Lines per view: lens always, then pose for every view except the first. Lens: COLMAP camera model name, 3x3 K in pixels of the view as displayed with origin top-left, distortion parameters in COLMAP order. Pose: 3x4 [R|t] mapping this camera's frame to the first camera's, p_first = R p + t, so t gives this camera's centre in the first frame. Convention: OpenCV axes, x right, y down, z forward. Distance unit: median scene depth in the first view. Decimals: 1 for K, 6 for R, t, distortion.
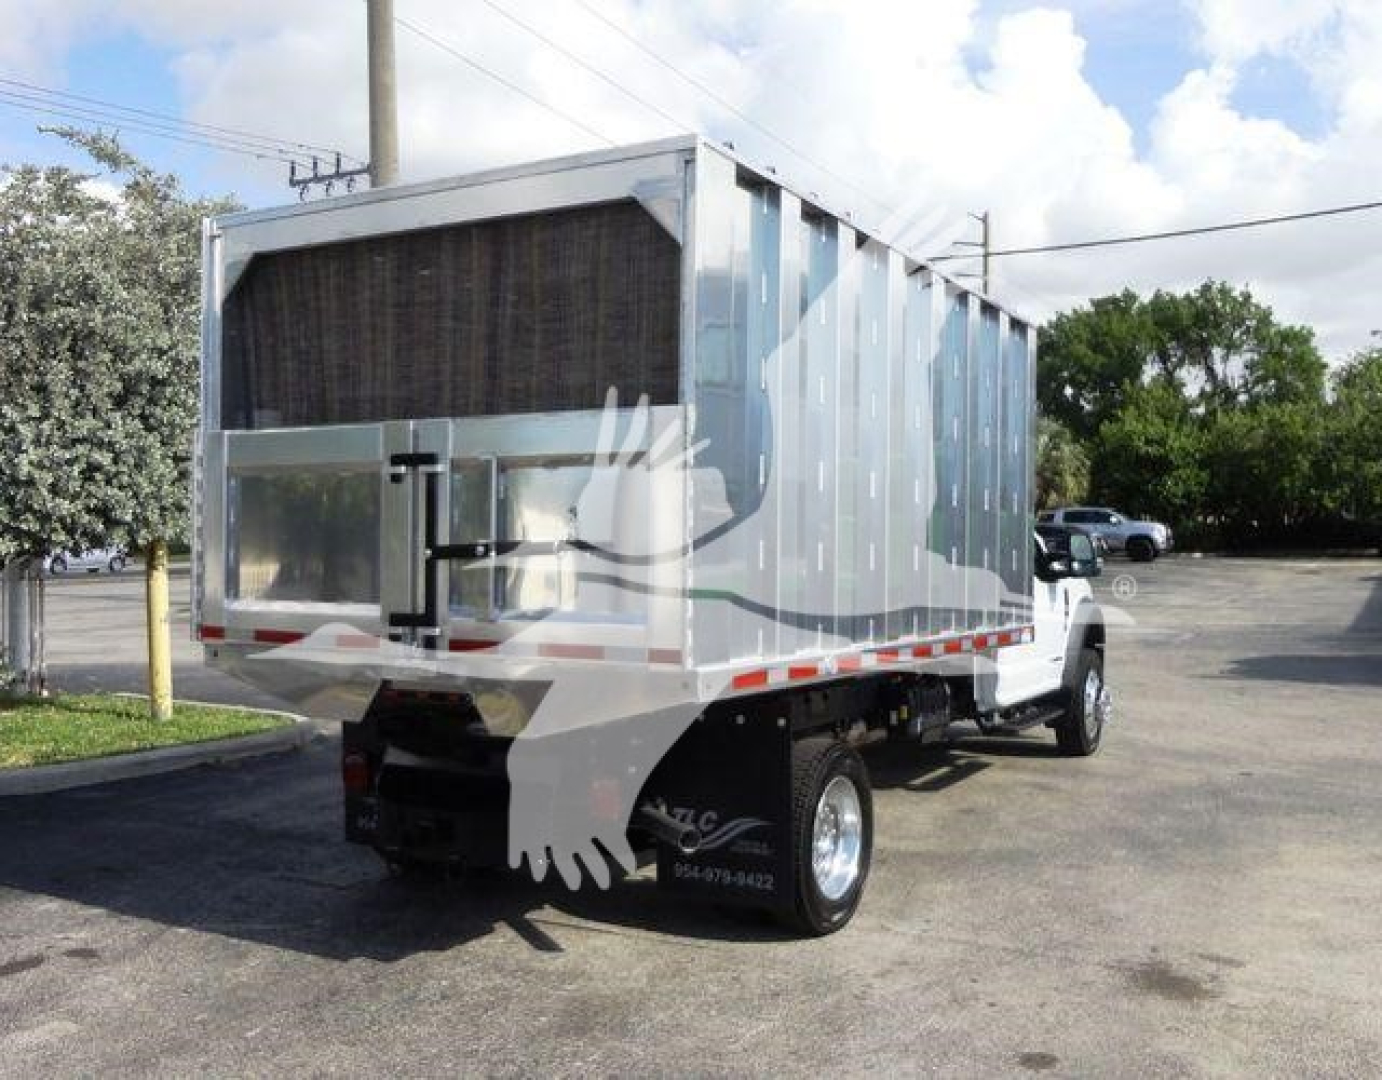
lens RADIAL K [[1379.3, 0, 792.7], [0, 1379.3, 563.1], [0, 0, 1]] dist [-0.081808, 0.225307]
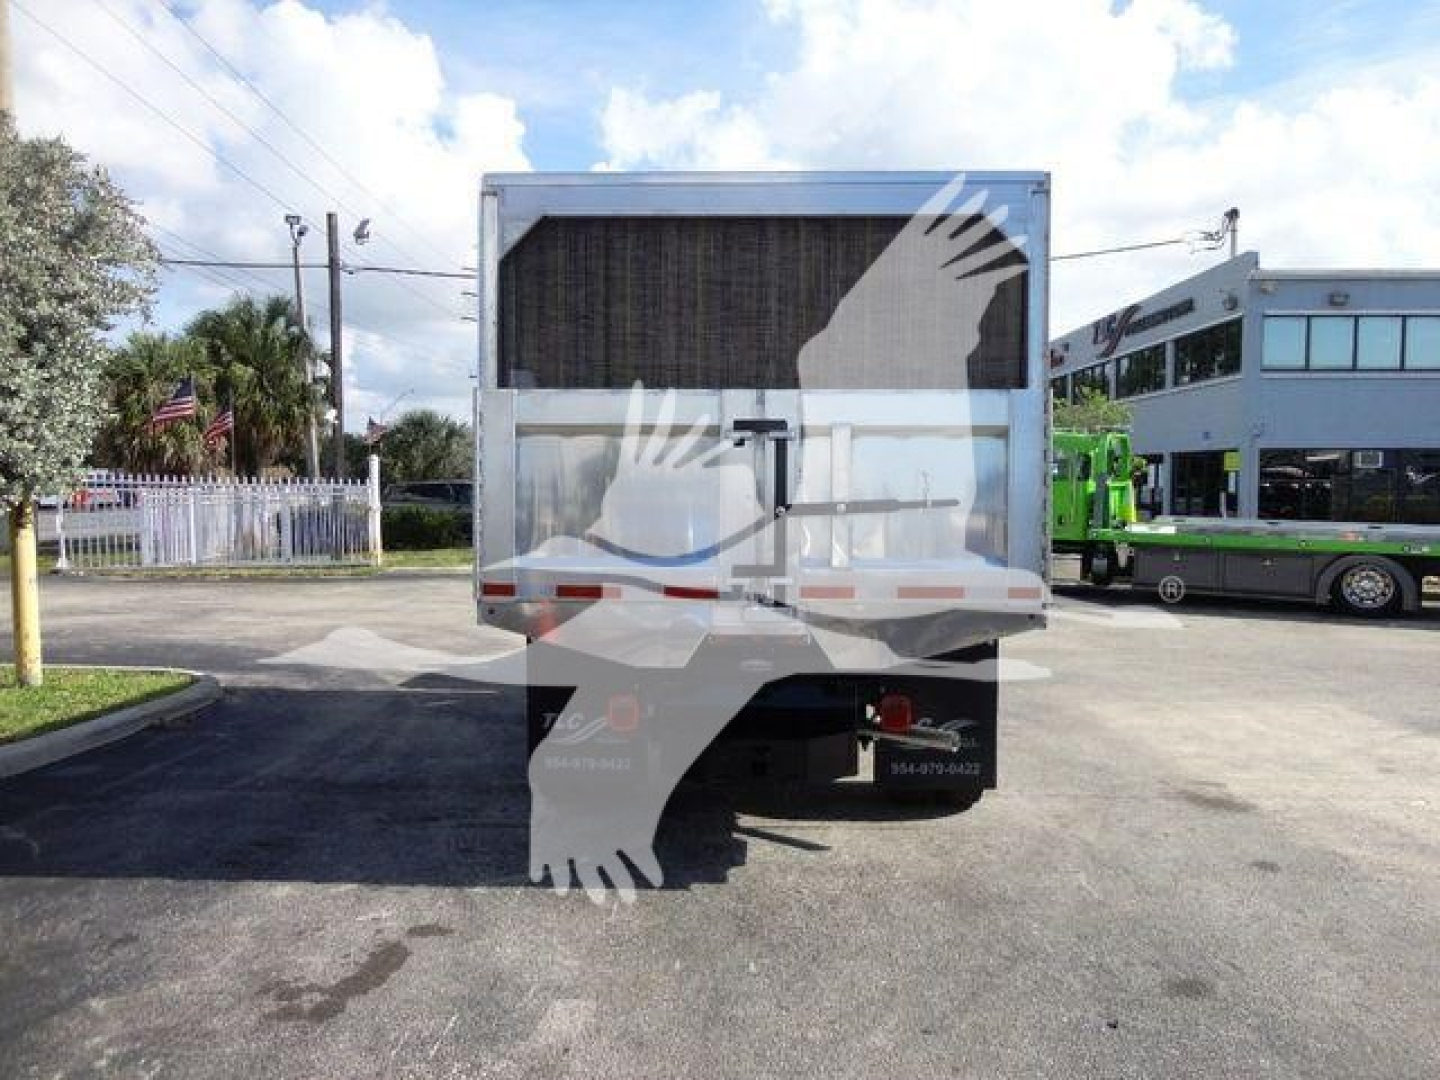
lens RADIAL K [[1005.7, 0, 727.0], [0, 1005.7, 534.1], [0, 0, 1]] dist [-0.002060, 0.000326]
pose [[0.880026, -0.011035, 0.474797, -0.463205], [0.003395, 0.999851, 0.016946, -0.001628], [-0.474913, -0.013301, 0.879932, 0.203322]]
